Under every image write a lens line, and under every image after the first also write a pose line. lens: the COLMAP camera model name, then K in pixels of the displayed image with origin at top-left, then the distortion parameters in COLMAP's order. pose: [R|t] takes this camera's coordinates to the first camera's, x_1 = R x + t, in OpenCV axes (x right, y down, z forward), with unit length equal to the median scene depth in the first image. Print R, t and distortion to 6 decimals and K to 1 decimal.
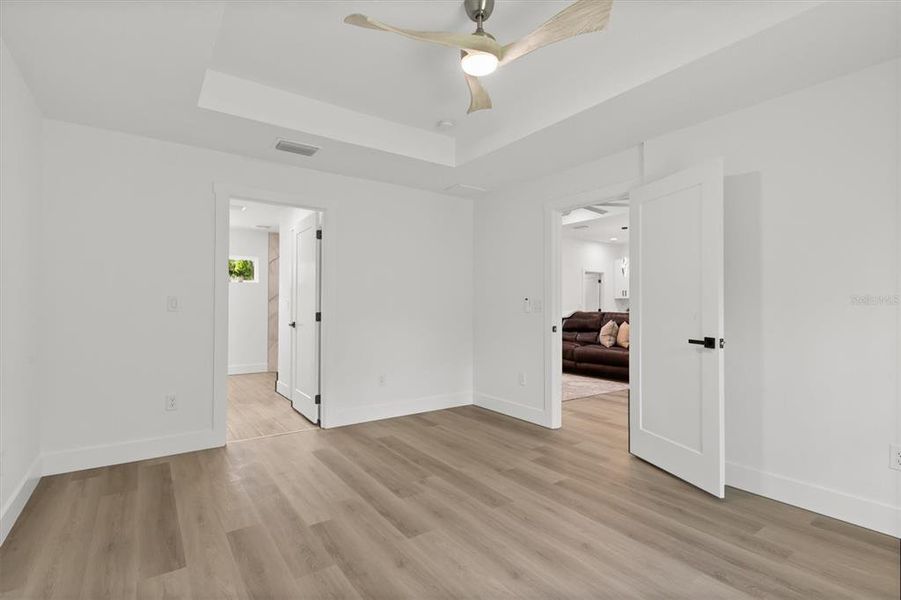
lens RADIAL K [[424.8, 0, 445.8], [0, 424.8, 302.8], [0, 0, 1]] dist [0.002458, -0.000088]
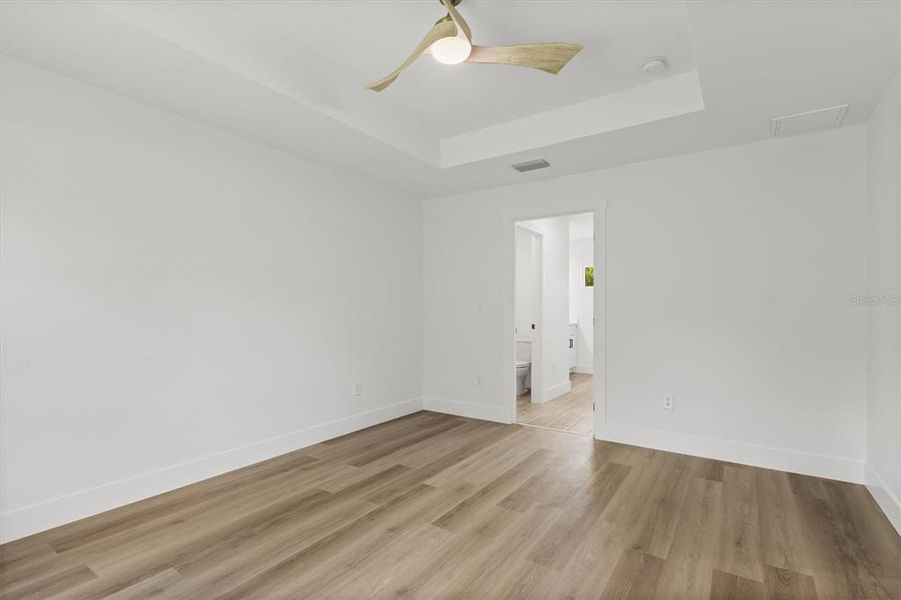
lens RADIAL K [[428.0, 0, 447.4], [0, 428.0, 310.1], [0, 0, 1]] dist [0.001641, -0.001435]
pose [[0.346973, -0.000875, -0.937875, 0.803878], [0.003352, 0.999994, 0.000307, 0.007360], [0.937869, -0.003250, 0.346974, 0.559932]]
